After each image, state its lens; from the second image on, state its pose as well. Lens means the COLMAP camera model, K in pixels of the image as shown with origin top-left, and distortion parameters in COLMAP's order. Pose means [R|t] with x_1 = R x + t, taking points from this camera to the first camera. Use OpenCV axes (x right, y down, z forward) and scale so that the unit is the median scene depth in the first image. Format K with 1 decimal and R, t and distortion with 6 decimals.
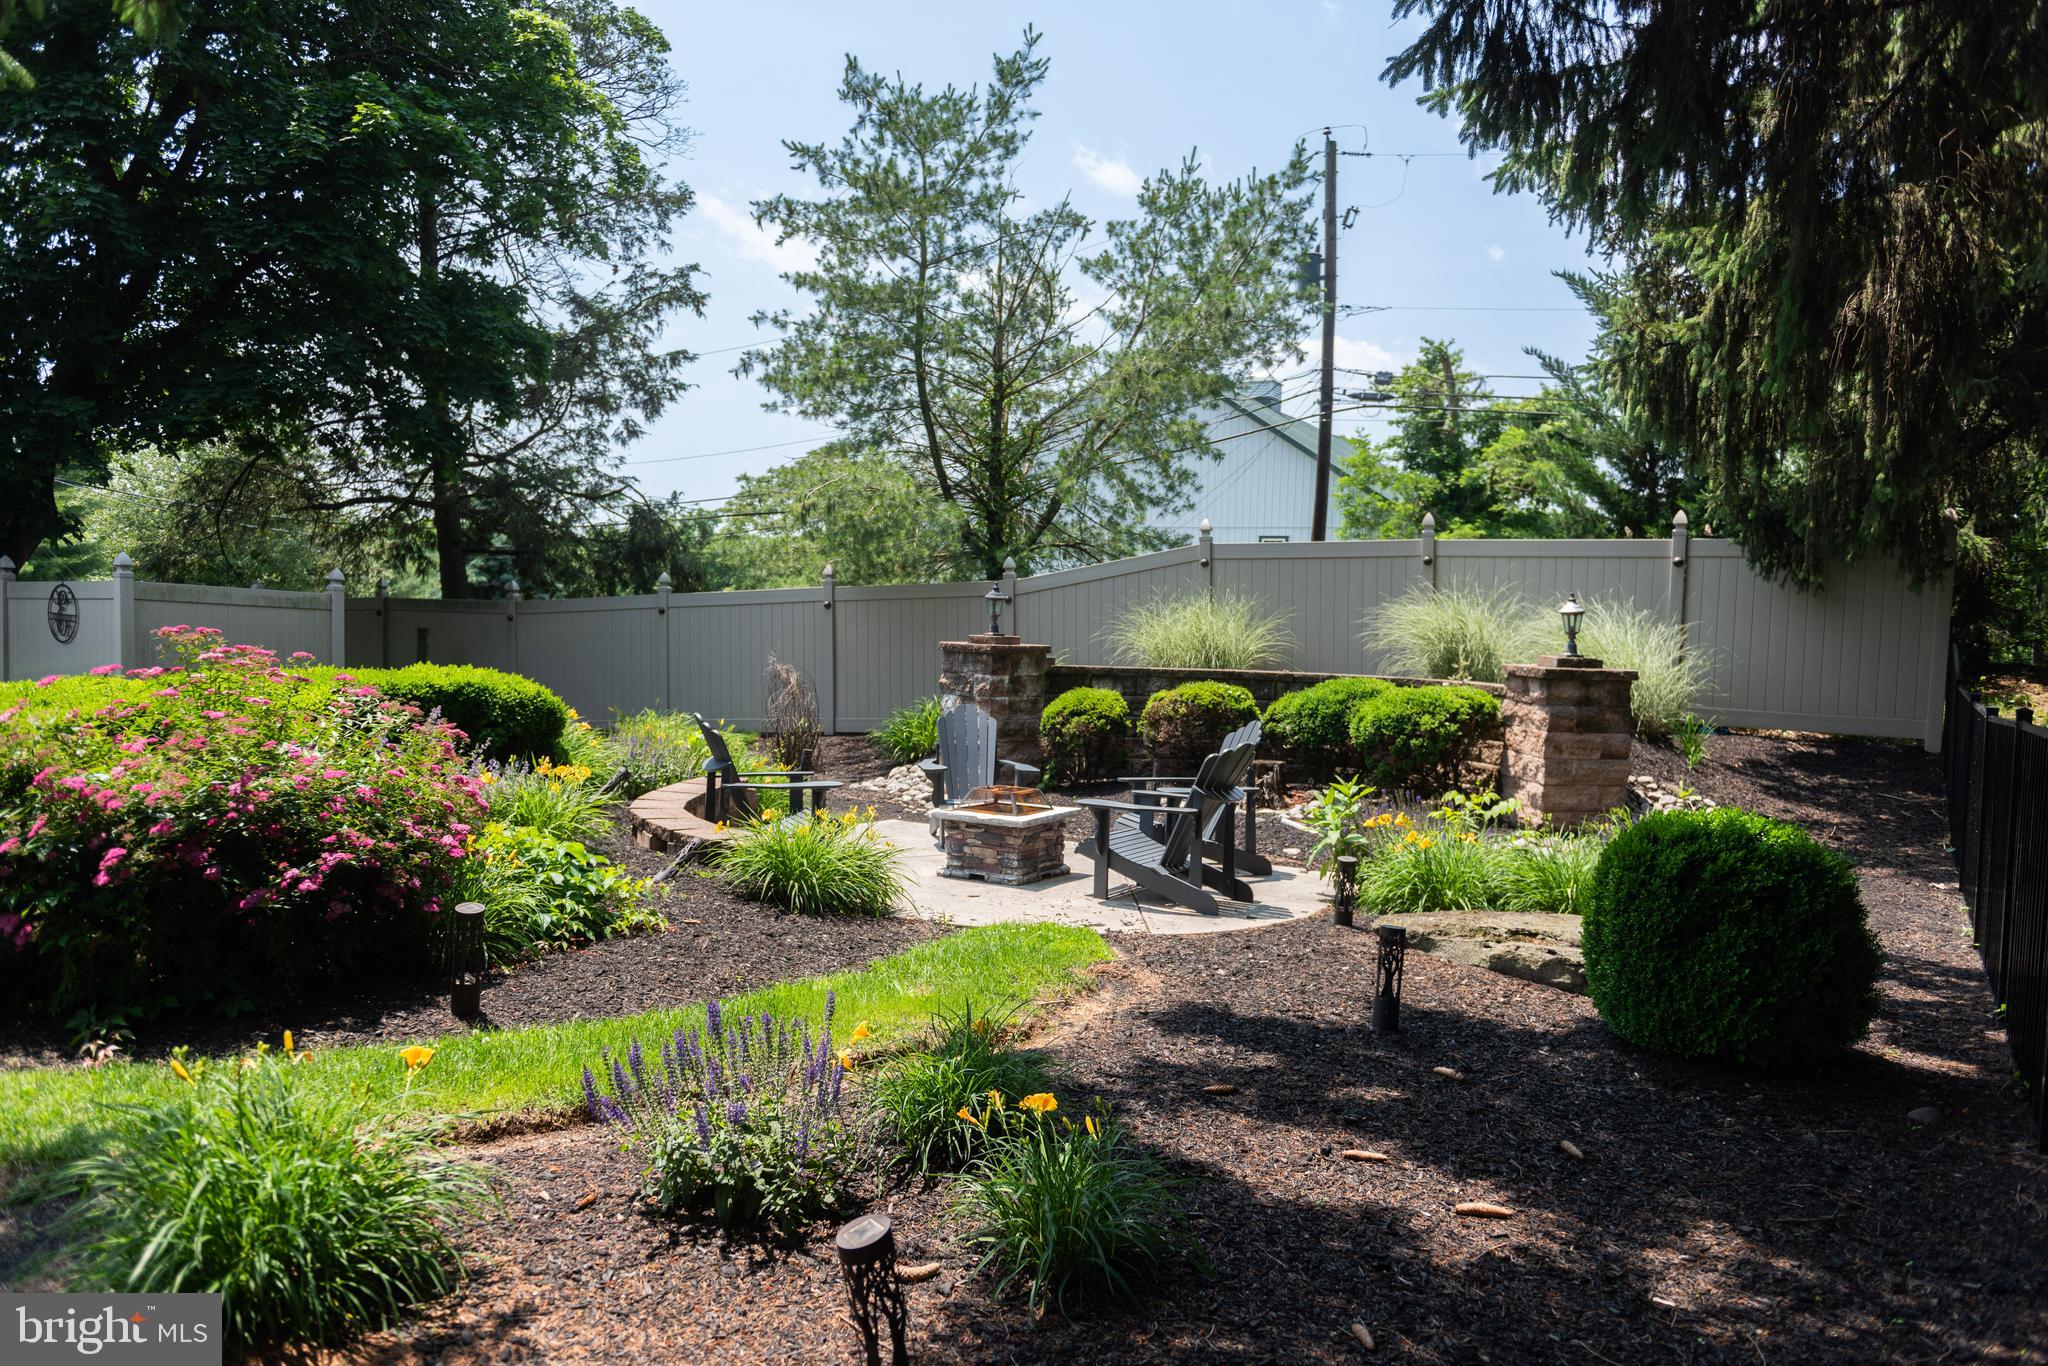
lens RADIAL K [[1382.0, 0, 1024.0], [0, 1382.0, 683.0], [0, 0, 1]] dist [0.006814, -0.009846]
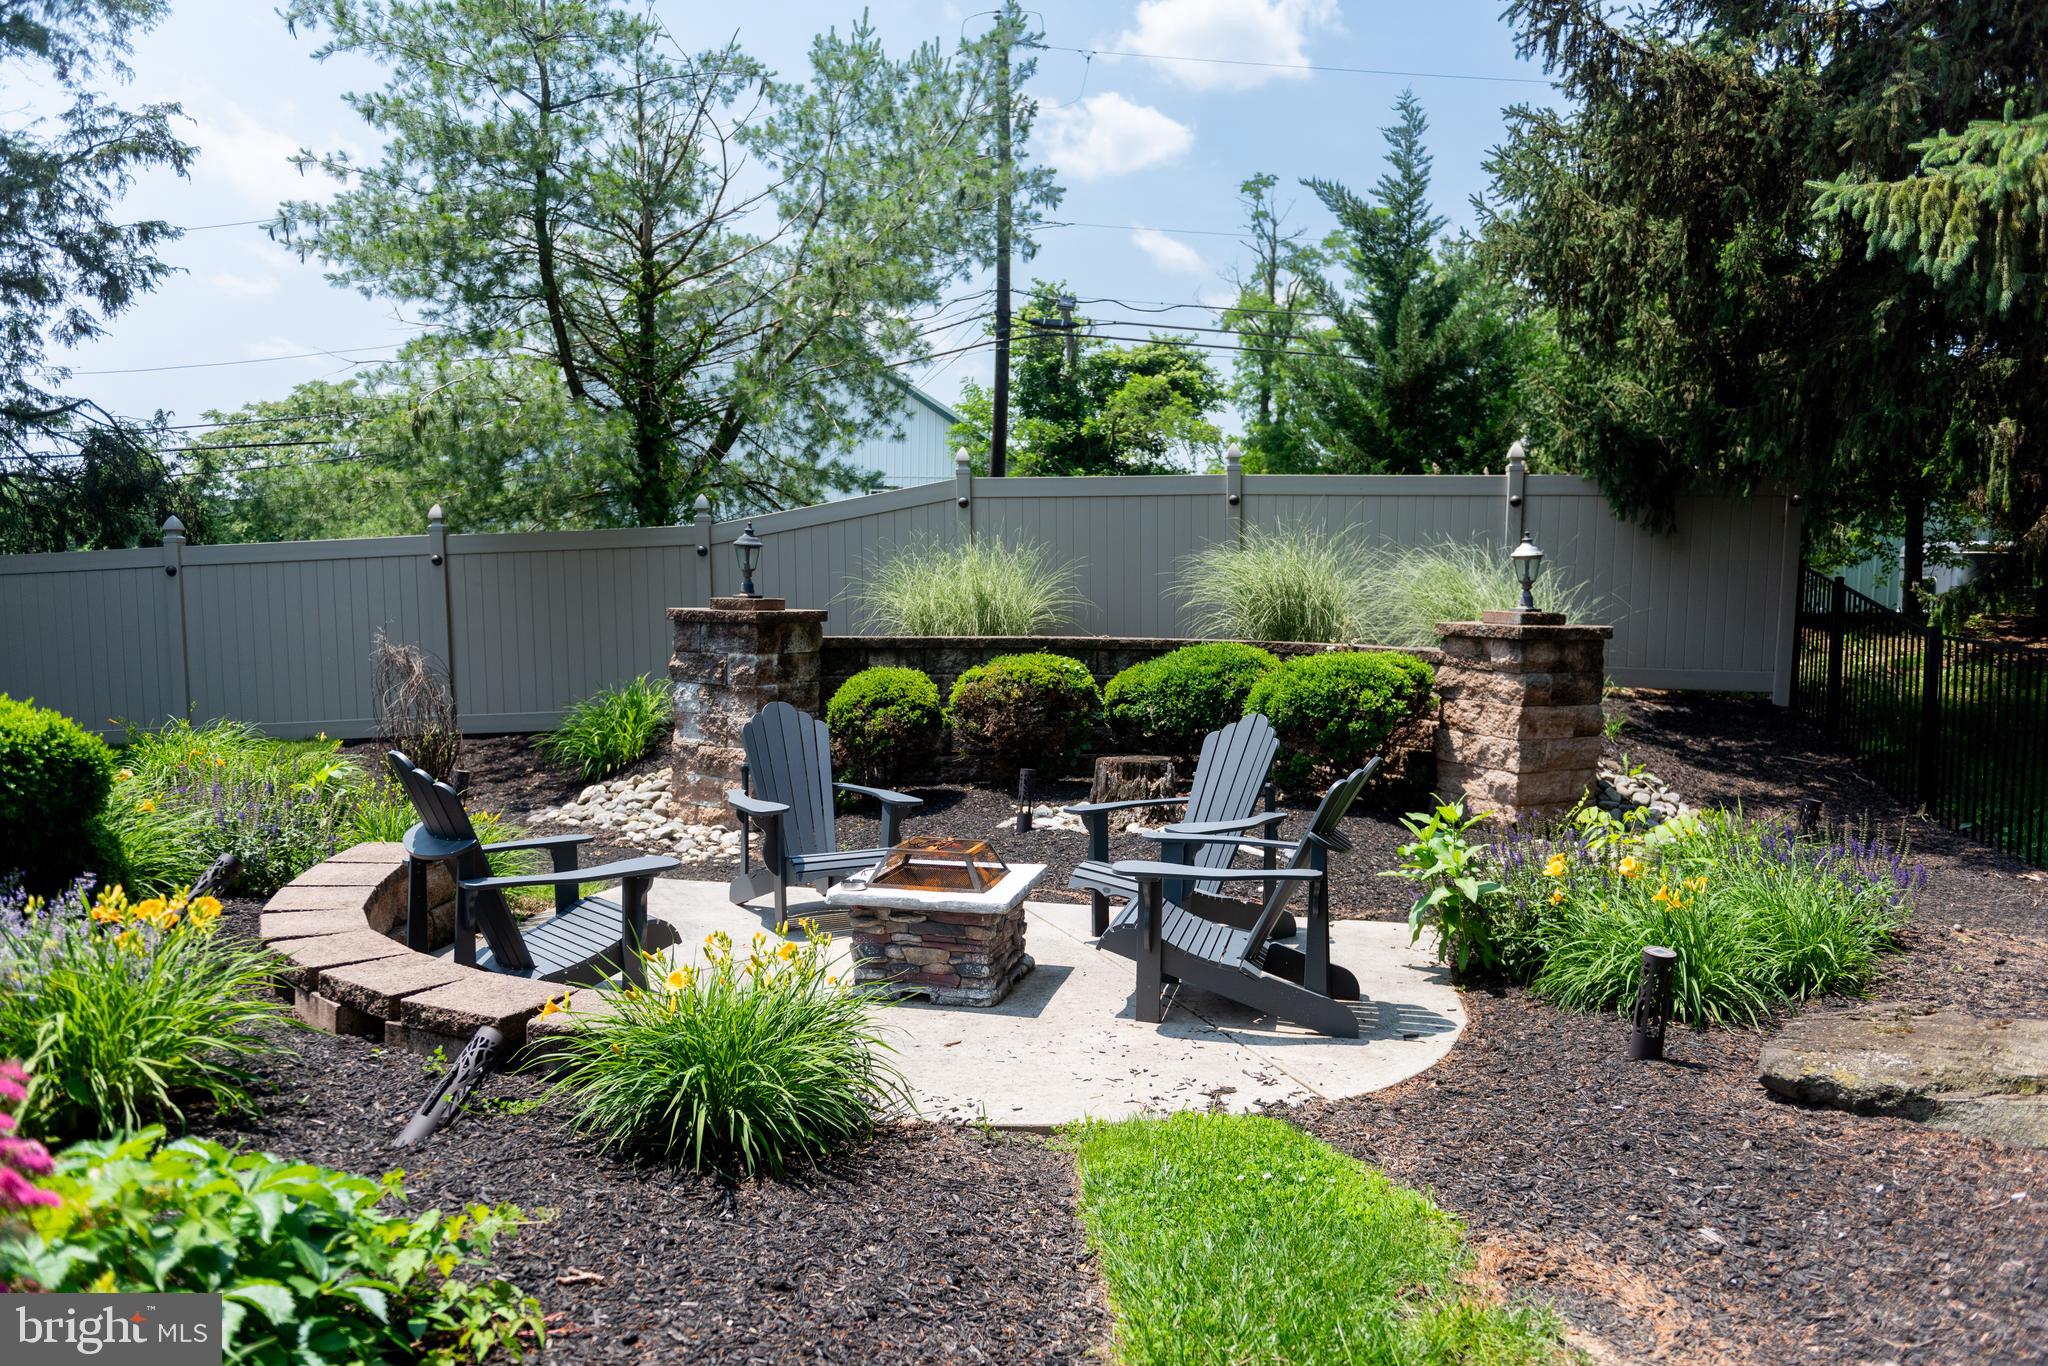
lens RADIAL K [[1382.0, 0, 1024.0], [0, 1382.0, 683.0], [0, 0, 1]] dist [0.006814, -0.009846]
pose [[0.943525, -0.037458, 0.329177, -0.089041], [0.027859, 0.999039, 0.033831, -0.007682], [-0.330128, -0.022750, 0.943662, 0.202914]]
